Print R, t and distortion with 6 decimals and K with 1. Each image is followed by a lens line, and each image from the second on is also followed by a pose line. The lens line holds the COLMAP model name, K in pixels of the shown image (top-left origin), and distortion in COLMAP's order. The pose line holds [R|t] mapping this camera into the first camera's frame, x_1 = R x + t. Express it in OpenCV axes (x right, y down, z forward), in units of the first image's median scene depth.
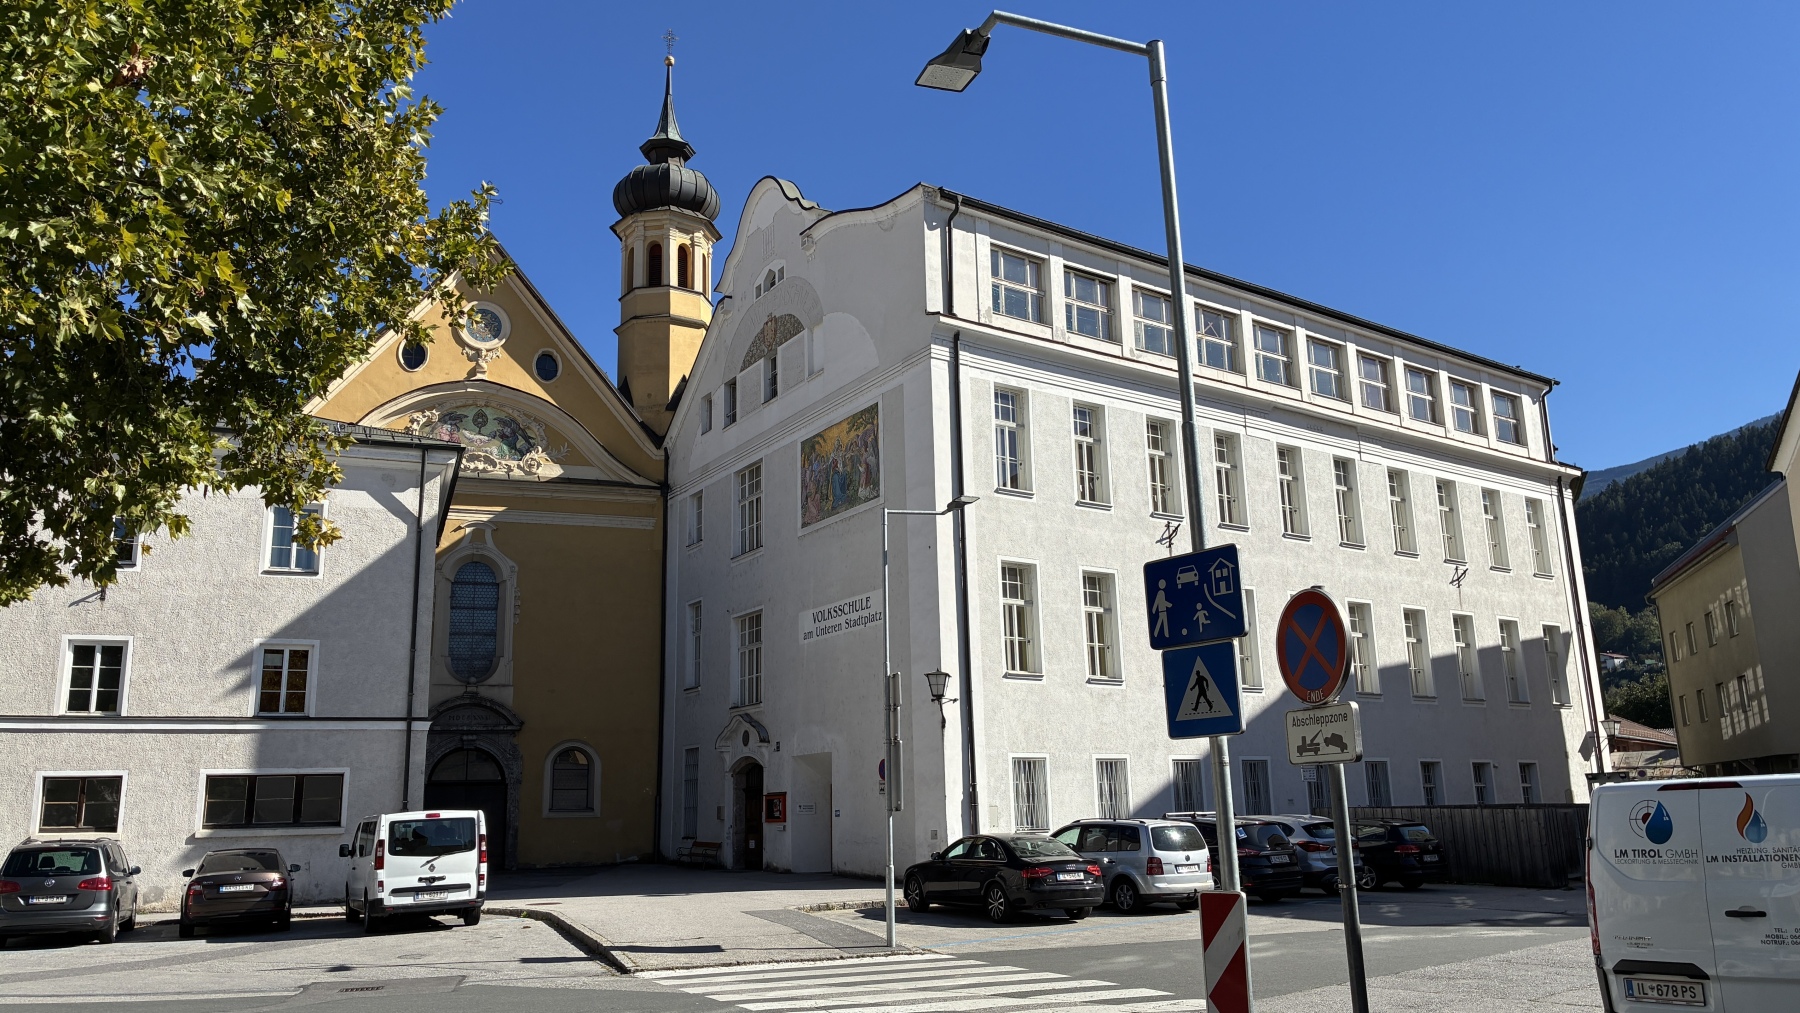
lens RADIAL K [[1348.0, 0, 908.3], [0, 1348.0, 516.7], [0, 0, 1]] dist [0.041849, -0.052561]
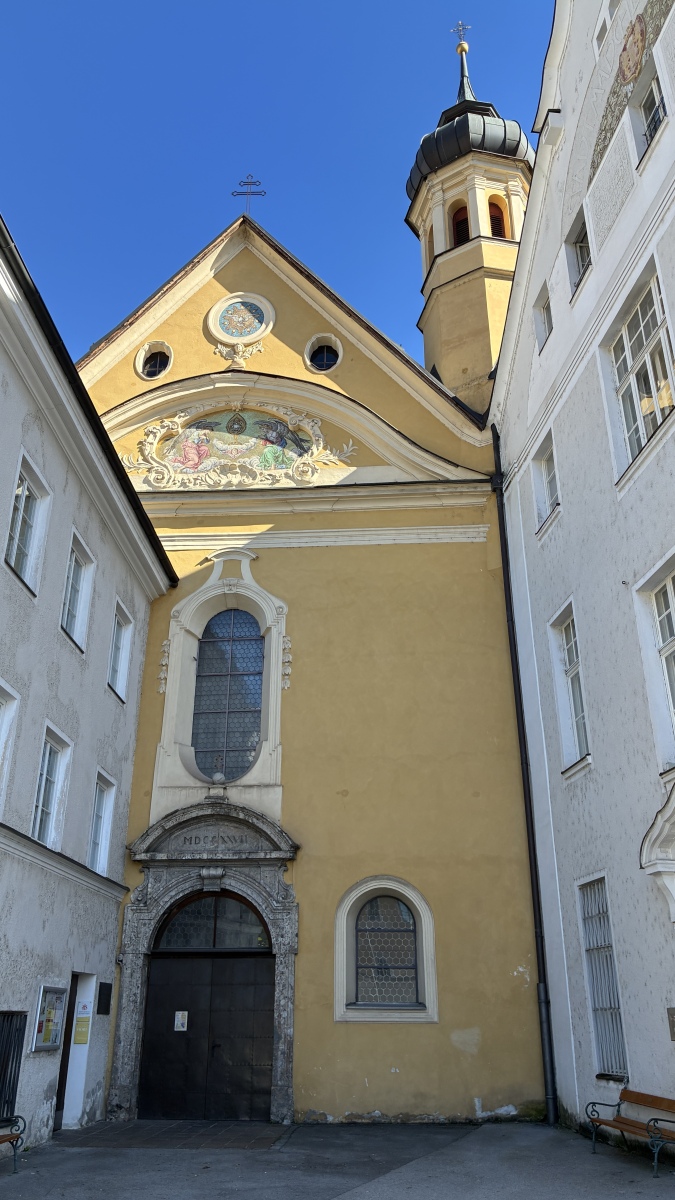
lens RADIAL K [[898.6, 0, 335.3], [0, 898.6, 591.9], [0, 0, 1]] dist [0.041849, -0.052561]
pose [[0.907956, -0.155725, -0.389058, -0.096831], [0.068622, 0.971110, -0.228552, 0.134515], [0.413409, 0.180817, 0.892411, 0.628067]]
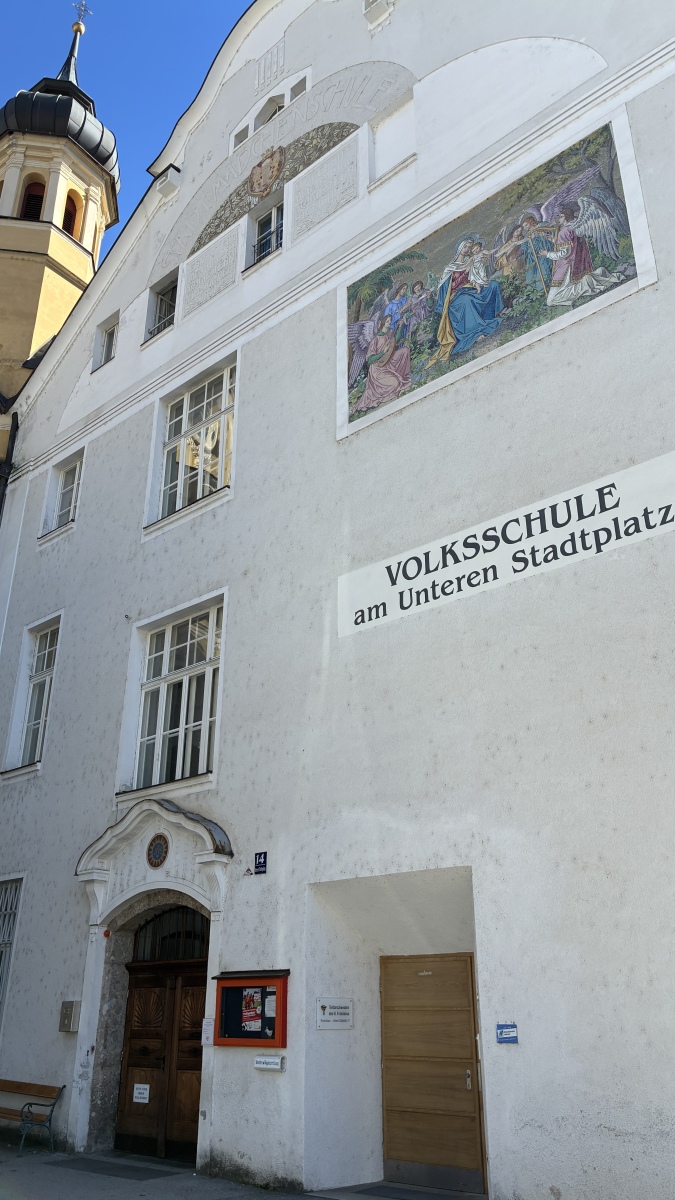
lens RADIAL K [[898.6, 0, 330.0], [0, 898.6, 601.9], [0, 0, 1]] dist [0.041849, -0.052561]
pose [[0.957324, 0.143570, 0.250834, -0.140132], [-0.087897, 0.971409, -0.220542, 0.130159], [-0.275326, 0.189083, 0.942573, 0.602313]]
